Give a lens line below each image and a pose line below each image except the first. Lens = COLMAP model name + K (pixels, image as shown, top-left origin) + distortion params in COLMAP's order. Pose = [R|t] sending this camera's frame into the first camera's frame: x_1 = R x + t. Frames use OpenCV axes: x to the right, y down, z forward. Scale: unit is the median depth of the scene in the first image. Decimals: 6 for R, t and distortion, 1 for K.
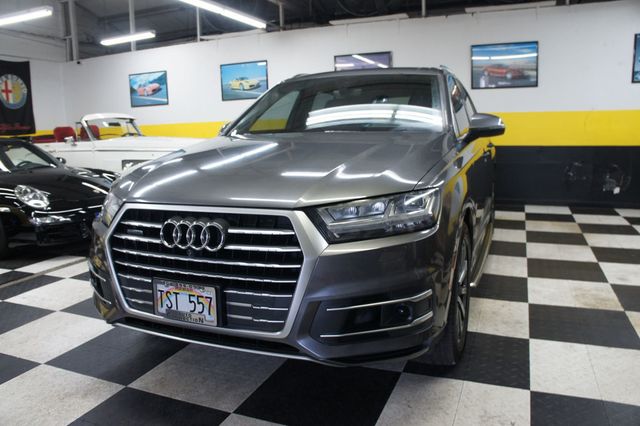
lens RADIAL K [[496.4, 0, 320.0], [0, 496.4, 213.0], [0, 0, 1]] dist [-0.180399, 0.114656]
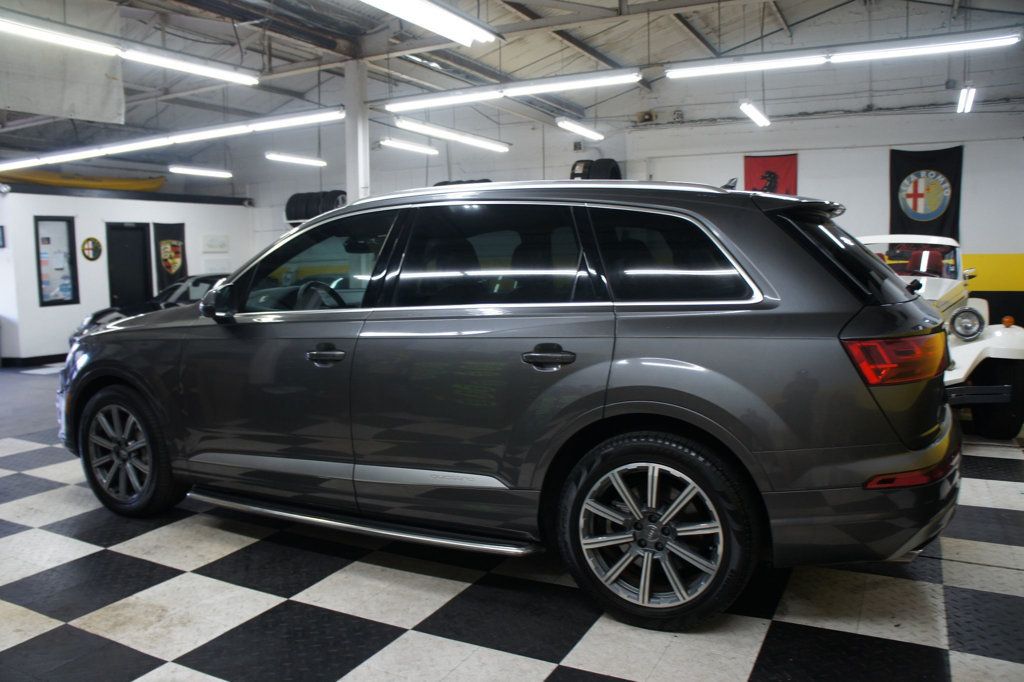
lens RADIAL K [[794.3, 0, 512.0], [0, 794.3, 341.0], [0, 0, 1]] dist [-0.180399, 0.114656]
pose [[-0.085927, 0.131165, -0.987630, 1.881052], [-0.150864, 0.978152, 0.143032, -0.461309], [0.984813, 0.161288, -0.064262, 1.963545]]
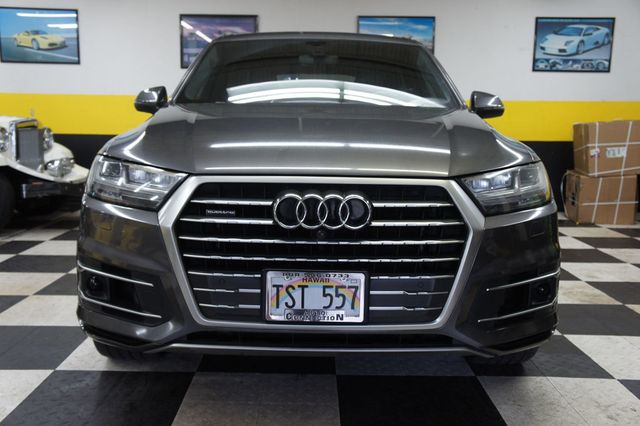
lens RADIAL K [[654.1, 0, 320.0], [0, 654.1, 213.0], [0, 0, 1]] dist [-0.064765, 0.242823]
pose [[0.921921, -0.010167, 0.387244, -0.529769], [0.023967, 0.999237, -0.030824, 0.062653], [-0.386635, 0.037698, 0.921462, 0.014222]]
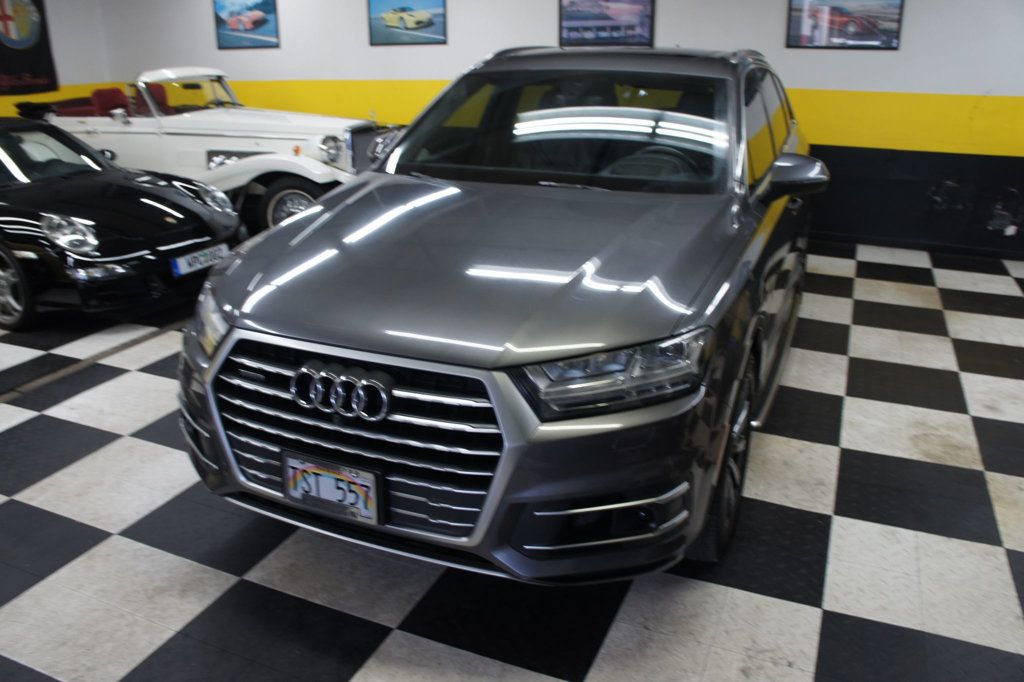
lens RADIAL K [[809.8, 0, 512.0], [0, 809.8, 341.0], [0, 0, 1]] dist [-0.181208, 0.129717]
pose [[0.999413, 0.032599, -0.010500, -0.010990], [-0.030217, 0.983618, 0.177716, -0.179411], [0.016121, -0.177294, 0.984026, -0.055762]]
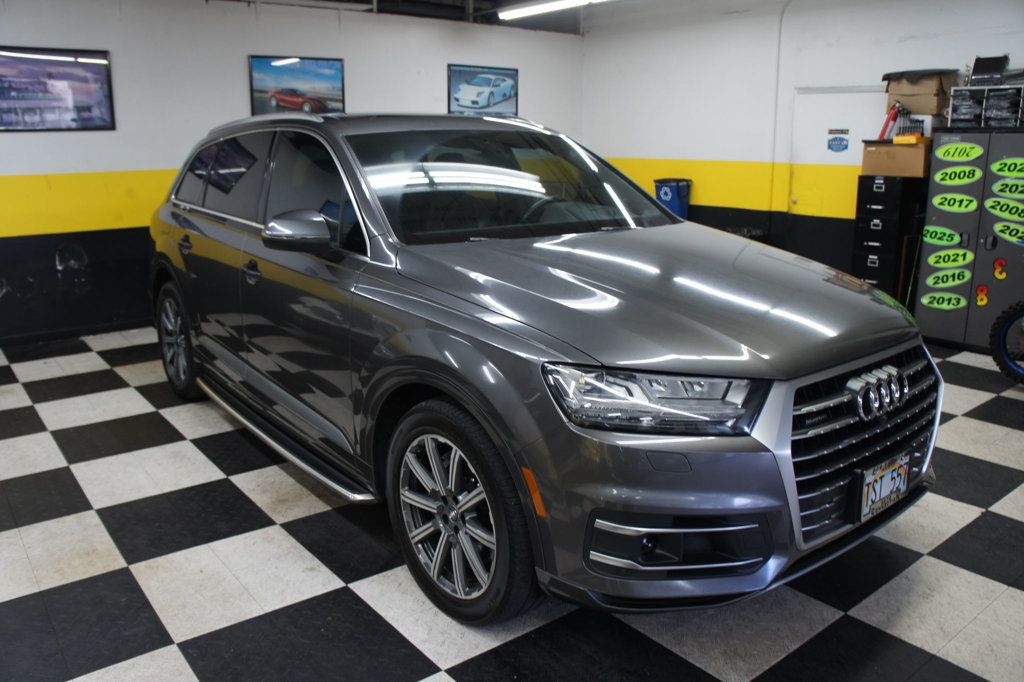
lens RADIAL K [[794.3, 0, 512.0], [0, 794.3, 341.0], [0, 0, 1]] dist [-0.180399, 0.114656]
pose [[0.492879, -0.177975, 0.851701, -1.193740], [0.135747, 0.982600, 0.126771, -0.205226], [-0.859443, 0.053133, 0.508462, 0.692164]]
